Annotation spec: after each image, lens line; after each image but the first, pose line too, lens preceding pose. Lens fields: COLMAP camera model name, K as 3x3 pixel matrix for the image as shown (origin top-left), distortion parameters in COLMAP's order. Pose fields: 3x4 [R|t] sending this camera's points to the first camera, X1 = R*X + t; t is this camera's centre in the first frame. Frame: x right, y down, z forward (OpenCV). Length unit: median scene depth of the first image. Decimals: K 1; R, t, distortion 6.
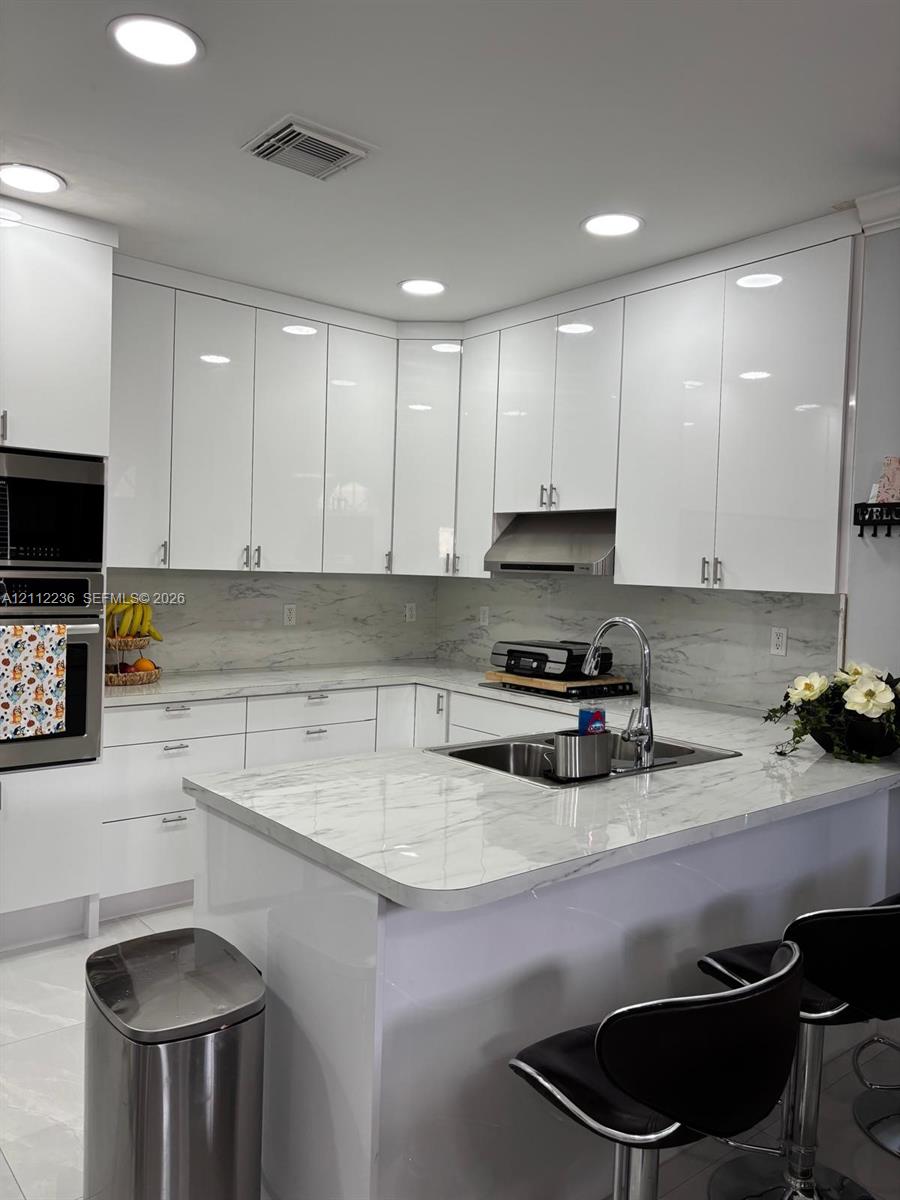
lens RADIAL K [[909.1, 0, 447.1], [0, 909.1, 596.8], [0, 0, 1]] dist [0.031729, -0.002066]
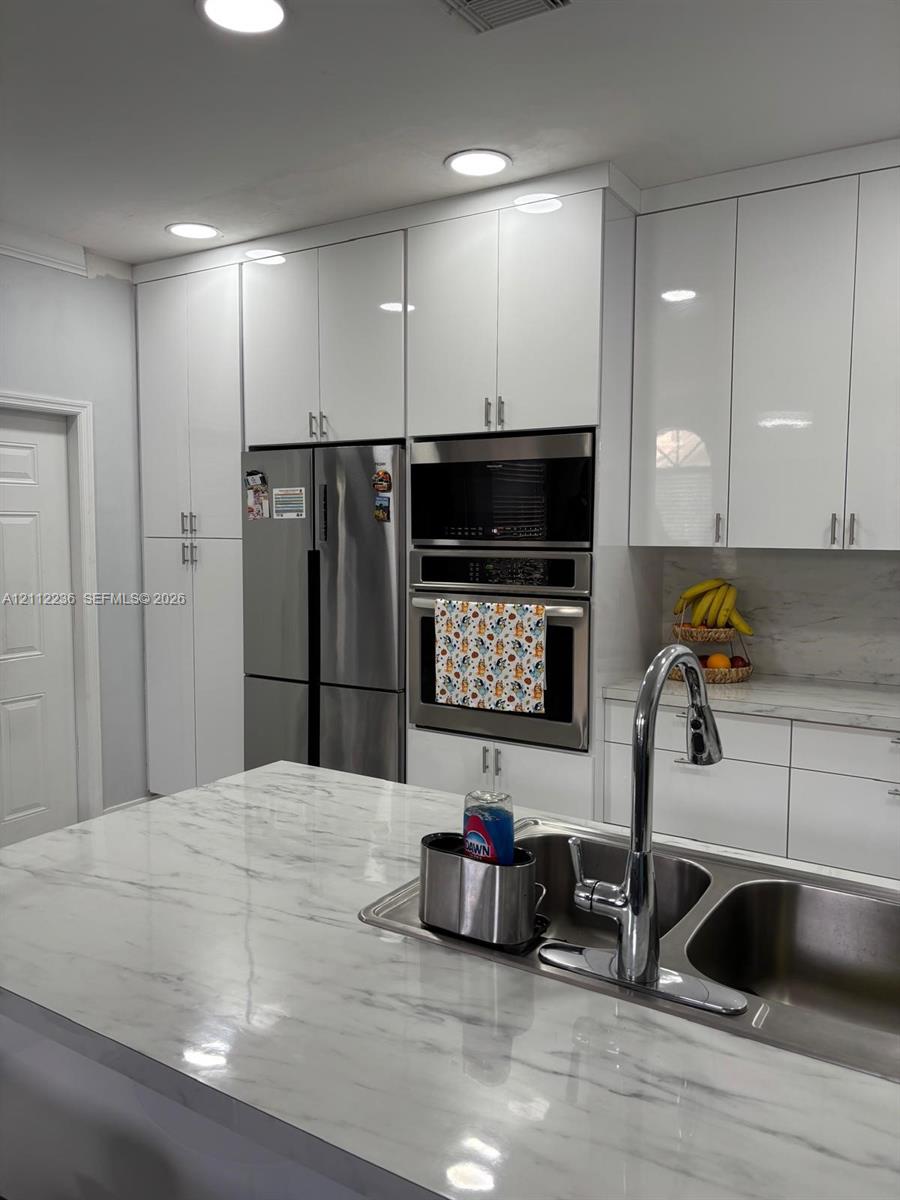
lens RADIAL K [[909.1, 0, 447.4], [0, 909.1, 608.4], [0, 0, 1]] dist [0.031729, -0.002066]
pose [[0.304747, 0.061152, -0.950468, 0.484949], [-0.026531, 0.998094, 0.055709, -0.018185], [0.952064, 0.008240, 0.305789, 0.610231]]
